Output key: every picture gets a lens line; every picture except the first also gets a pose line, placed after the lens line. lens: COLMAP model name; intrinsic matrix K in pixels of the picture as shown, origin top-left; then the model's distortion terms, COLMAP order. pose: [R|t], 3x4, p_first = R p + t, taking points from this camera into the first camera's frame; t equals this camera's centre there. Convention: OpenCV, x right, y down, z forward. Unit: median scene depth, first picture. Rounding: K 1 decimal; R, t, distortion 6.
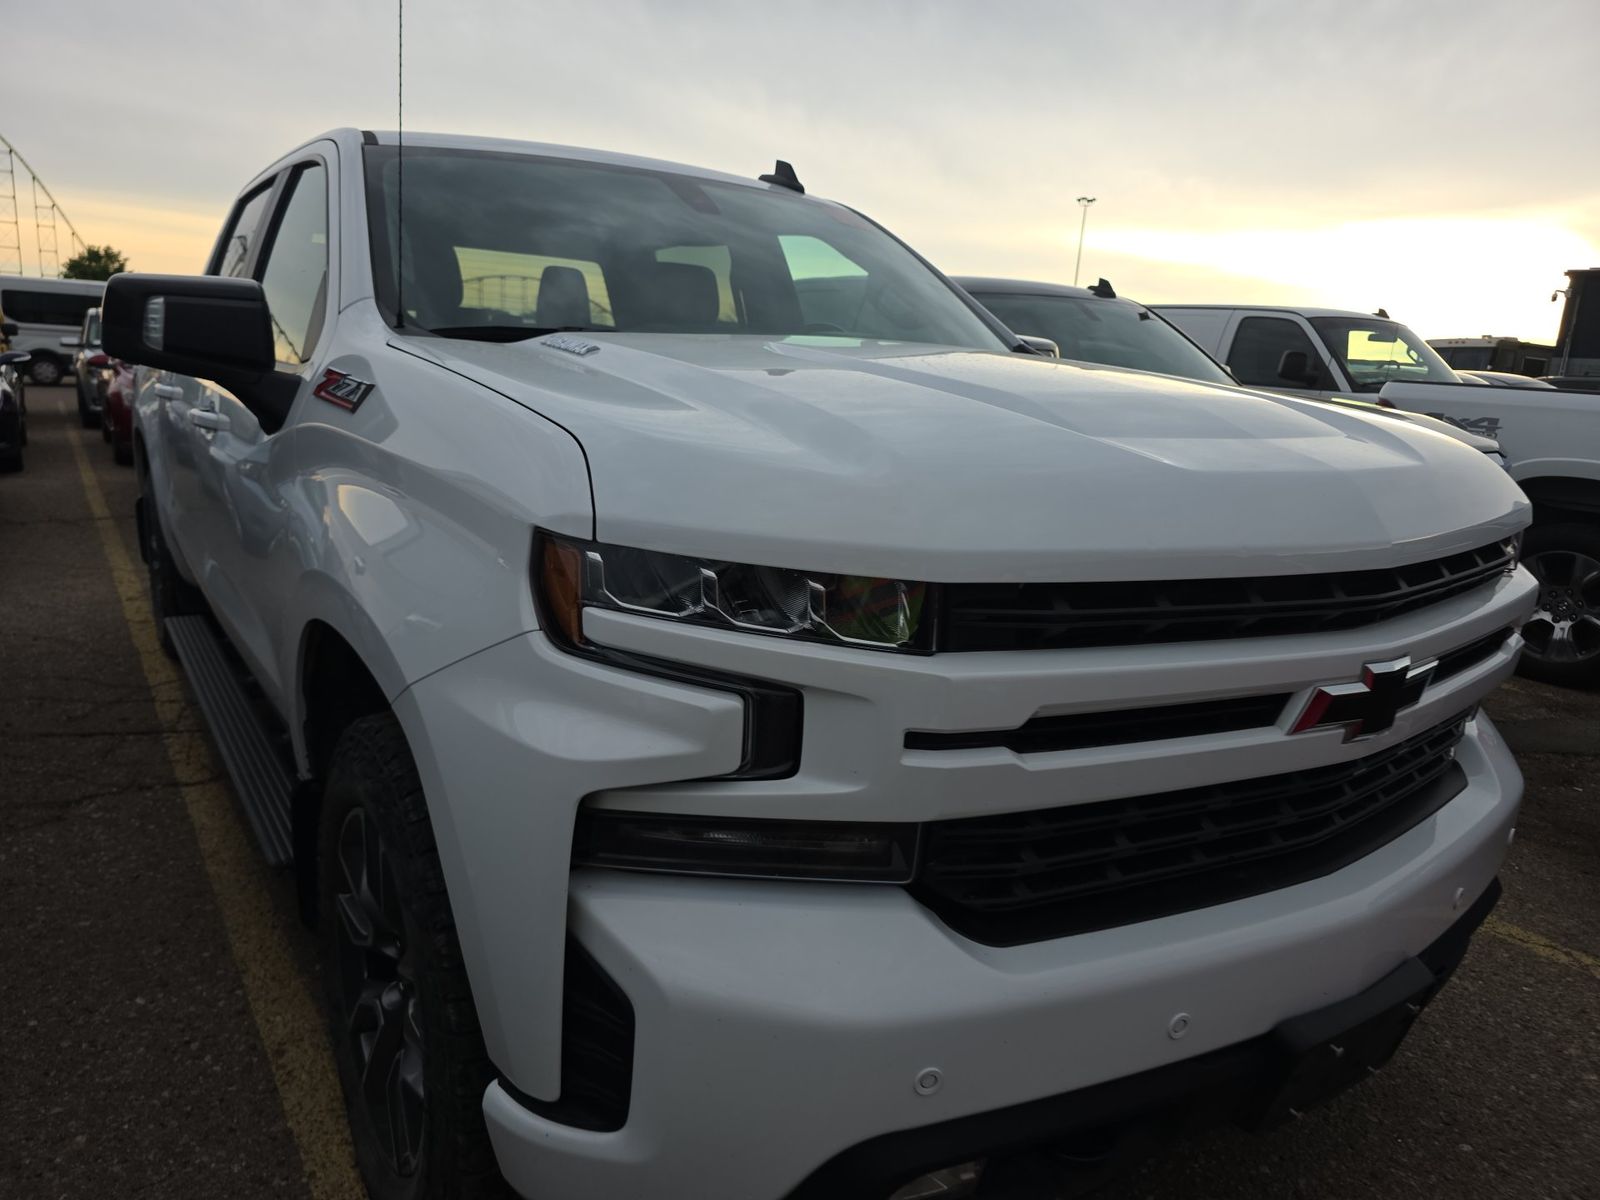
lens RADIAL K [[1091.5, 0, 798.5], [0, 1091.5, 587.0], [0, 0, 1]] dist [0.042663, -0.038794]
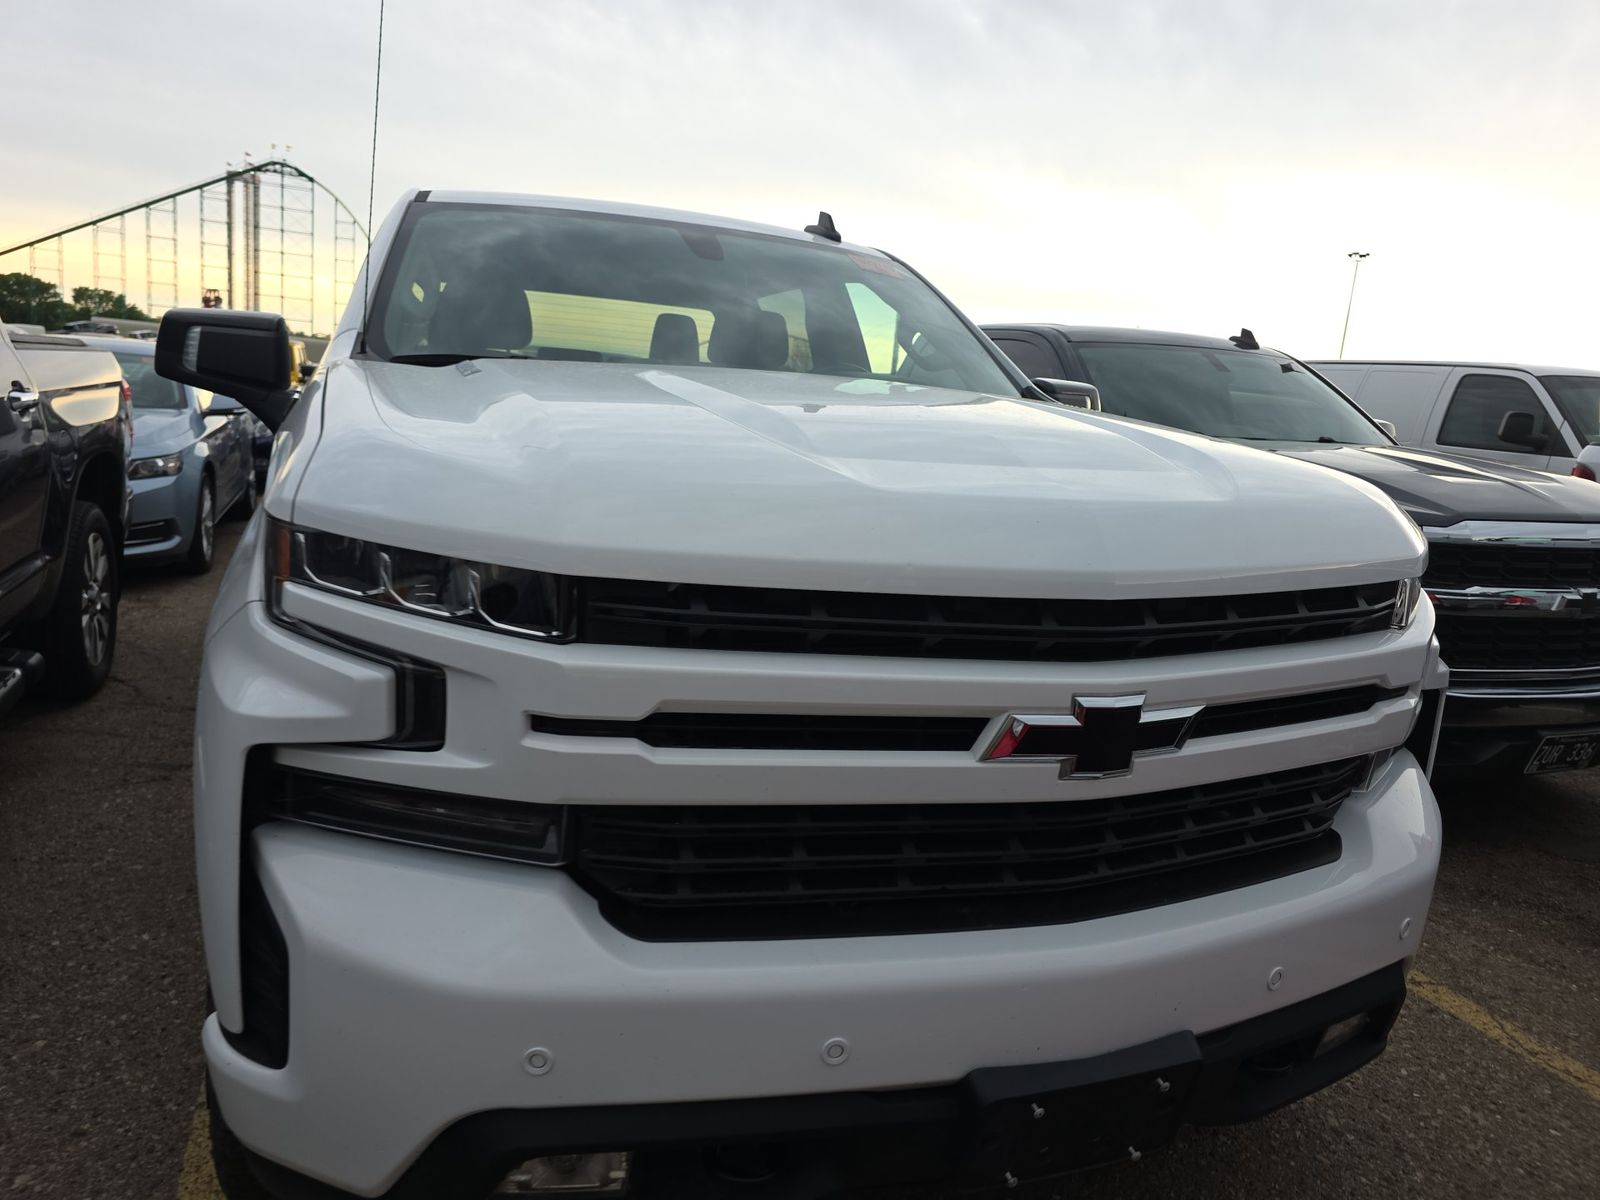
lens RADIAL K [[1091.5, 0, 816.1], [0, 1091.5, 543.5], [0, 0, 1]] dist [0.042663, -0.038794]
pose [[0.975617, 0.048408, -0.214075, 0.375332], [-0.066722, 0.994626, -0.079162, 0.021100], [0.209093, 0.091515, 0.973604, 0.003702]]
